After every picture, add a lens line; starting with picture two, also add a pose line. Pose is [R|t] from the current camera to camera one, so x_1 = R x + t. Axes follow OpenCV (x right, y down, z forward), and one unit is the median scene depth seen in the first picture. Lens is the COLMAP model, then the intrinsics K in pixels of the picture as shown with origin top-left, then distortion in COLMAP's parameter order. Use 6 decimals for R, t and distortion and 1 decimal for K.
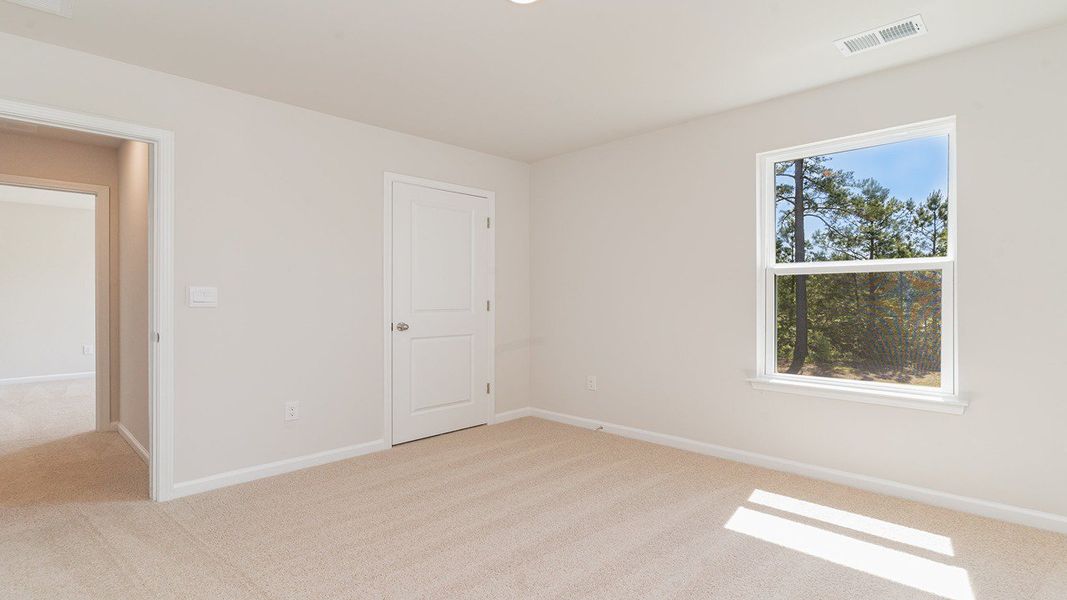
lens RADIAL K [[519.4, 0, 525.2], [0, 519.4, 302.0], [0, 0, 1]] dist [-0.001600, 0.000121]
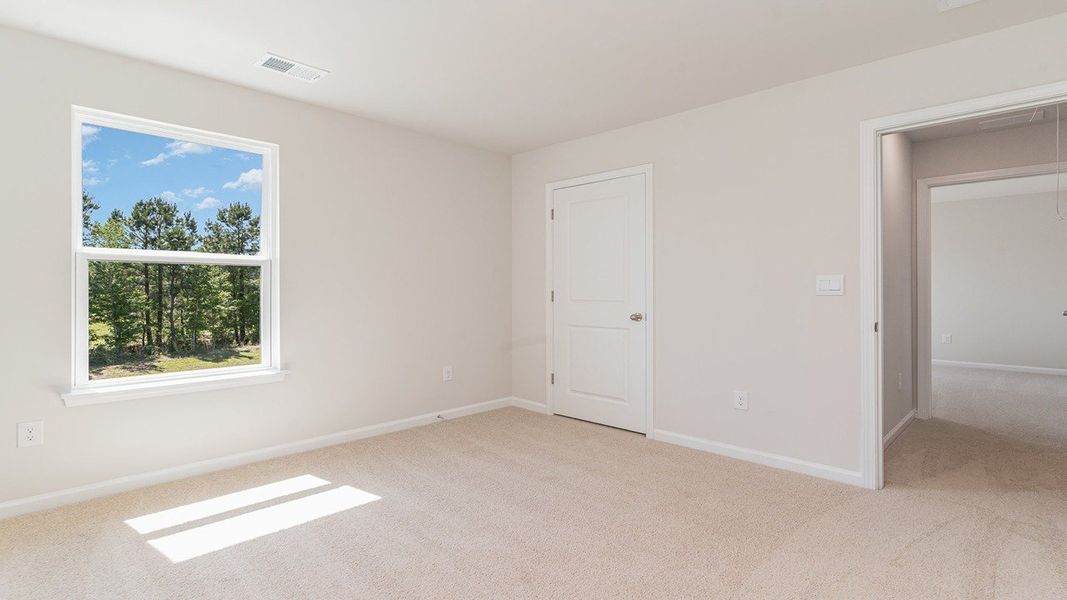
lens RADIAL K [[502.5, 0, 538.5], [0, 502.5, 278.9], [0, 0, 1]] dist [-0.011814, -0.000273]
pose [[0.001302, 0.019900, 0.999801, -0.363321], [0.010186, 0.999750, -0.019912, -0.001951], [-0.999947, 0.010210, 0.001099, 0.351766]]
